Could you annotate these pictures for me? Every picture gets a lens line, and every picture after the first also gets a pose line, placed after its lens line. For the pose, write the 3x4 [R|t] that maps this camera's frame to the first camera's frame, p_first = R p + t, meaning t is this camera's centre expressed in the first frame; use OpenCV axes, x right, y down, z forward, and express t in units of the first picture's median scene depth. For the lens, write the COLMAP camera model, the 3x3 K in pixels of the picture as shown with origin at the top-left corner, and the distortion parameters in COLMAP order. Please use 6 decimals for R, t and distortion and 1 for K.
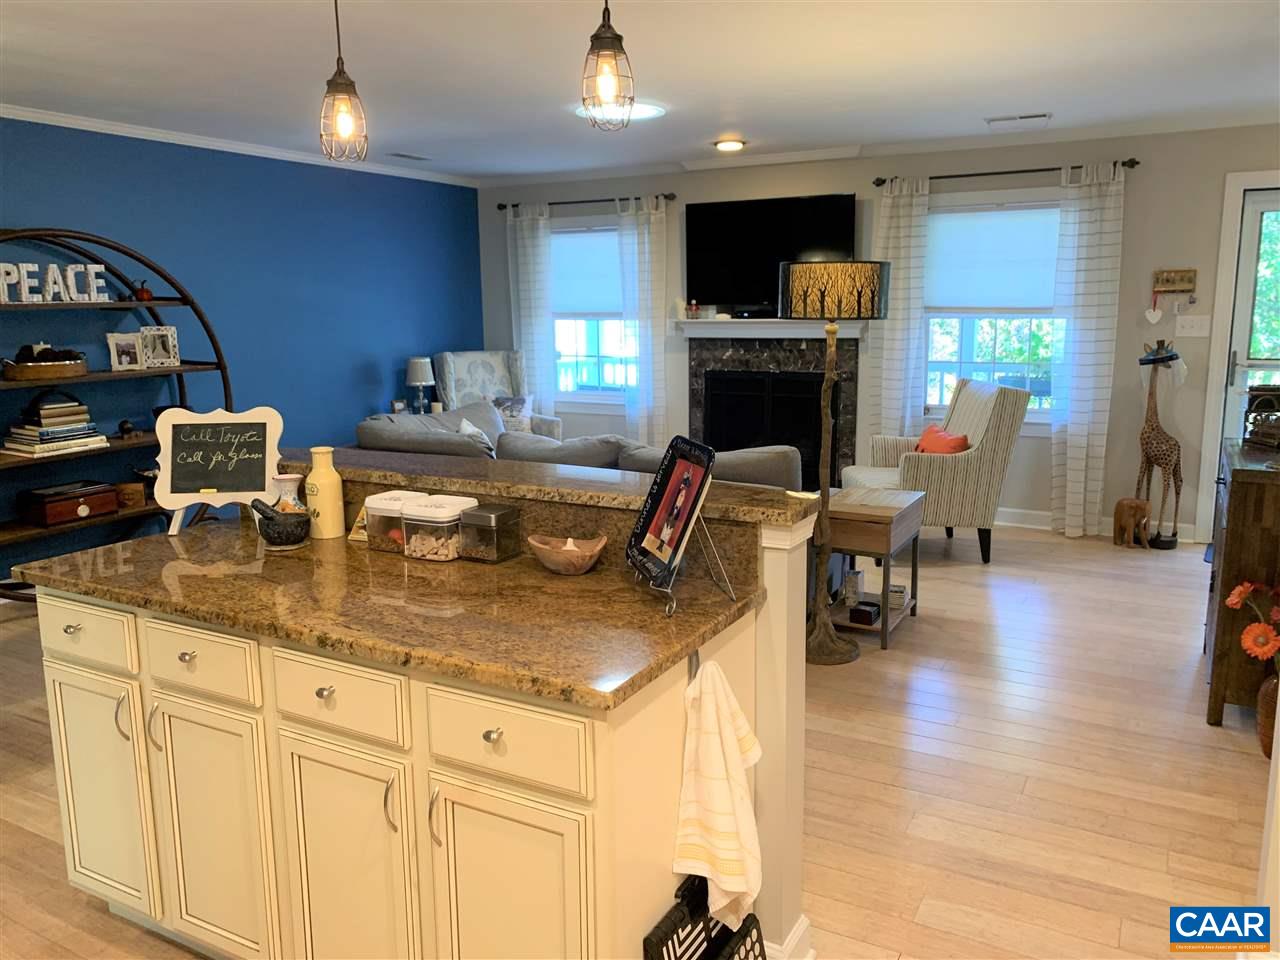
lens RADIAL K [[983.9, 0, 653.8], [0, 983.9, 486.5], [0, 0, 1]] dist [0.039159, -0.055501]
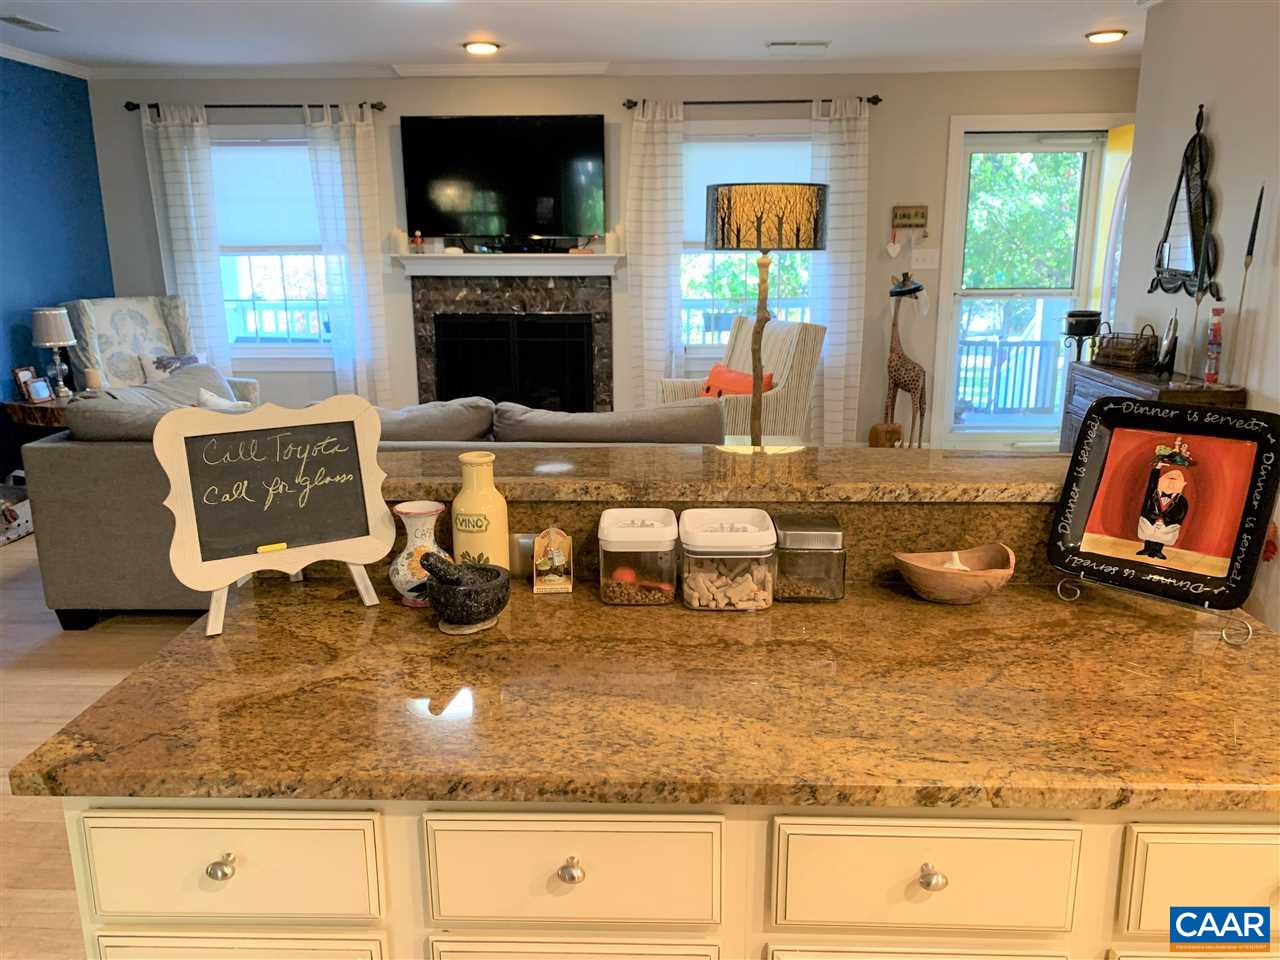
lens RADIAL K [[983.9, 0, 648.6], [0, 983.9, 473.6], [0, 0, 1]] dist [0.039159, -0.055501]
pose [[0.890642, -0.101631, 0.443201, -0.214653], [0.080694, 0.994558, 0.065903, -0.024840], [-0.447487, -0.022932, 0.893996, 0.166475]]
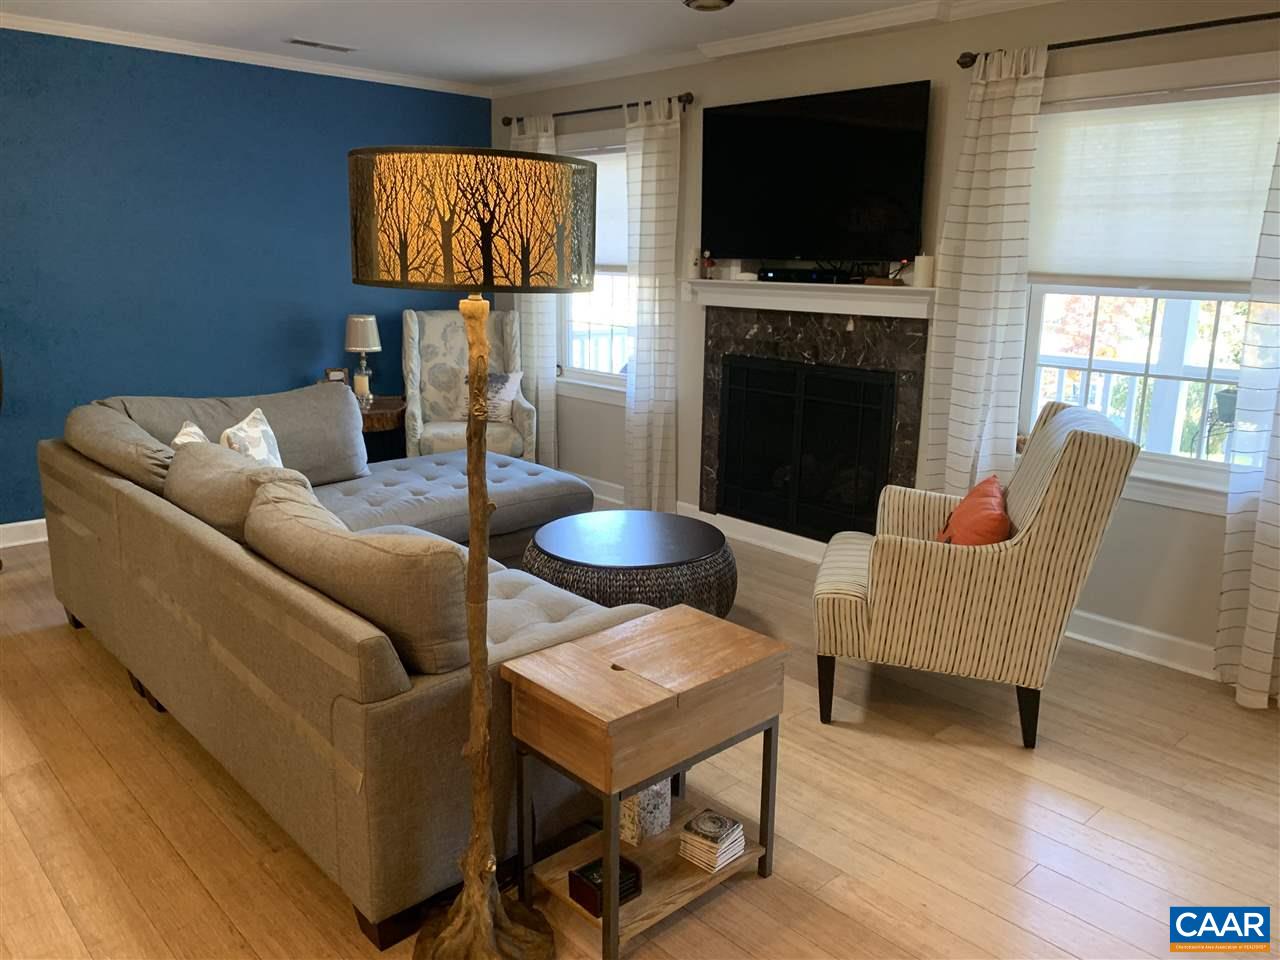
lens RADIAL K [[983.9, 0, 661.9], [0, 983.9, 471.7], [0, 0, 1]] dist [0.039159, -0.055501]
pose [[0.951155, 0.094747, -0.293813, 0.267574], [-0.086010, 0.995385, 0.042548, -0.073720], [0.296489, -0.015199, 0.954915, 0.391151]]
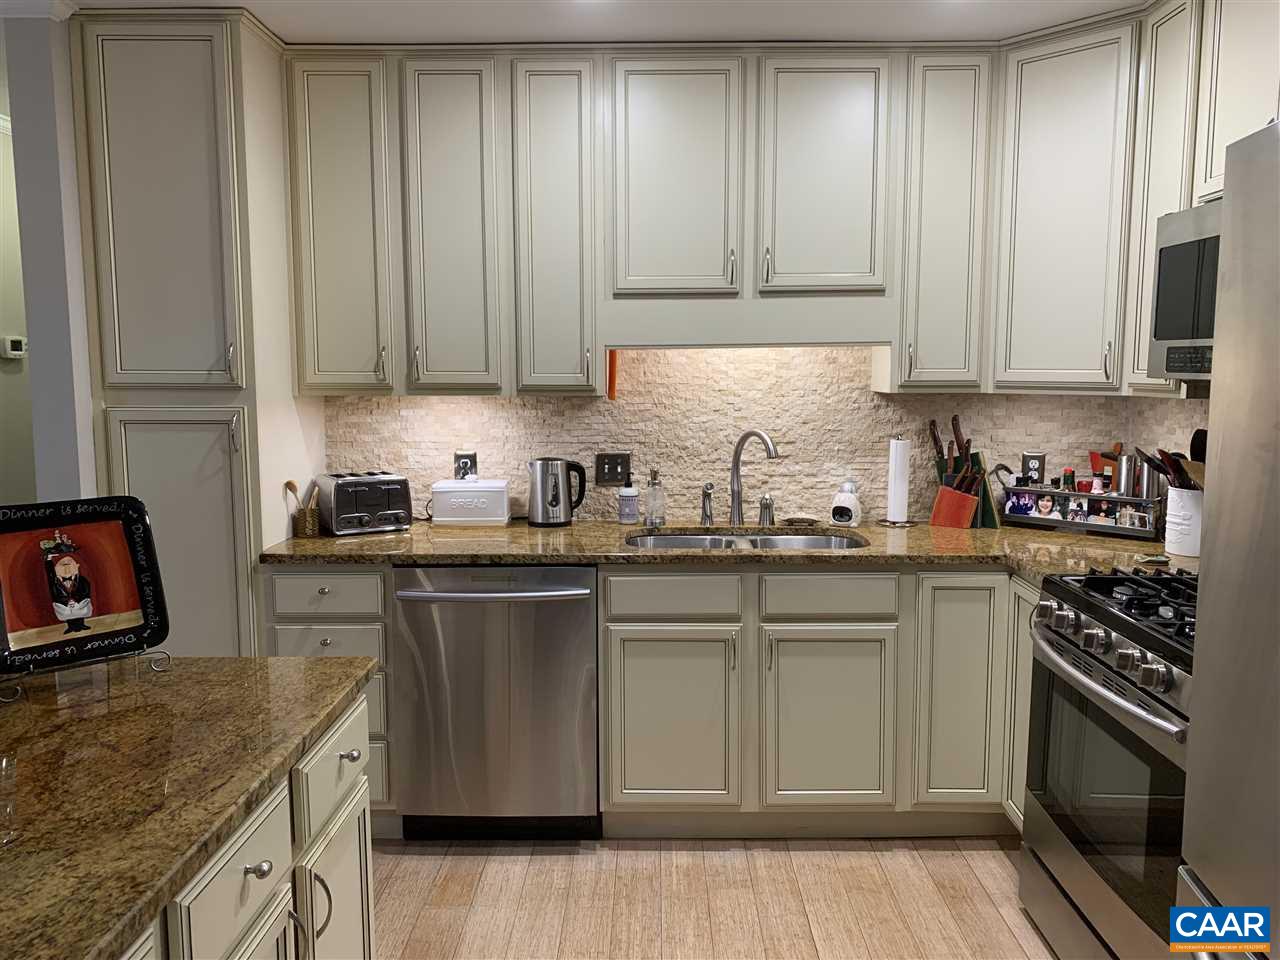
lens RADIAL K [[983.9, 0, 639.6], [0, 983.9, 471.5], [0, 0, 1]] dist [0.039159, -0.055501]
pose [[-0.462936, -0.086309, 0.882180, -0.322437], [0.169050, 0.968383, 0.183455, -0.048234], [-0.870122, 0.234060, -0.433709, 0.300562]]
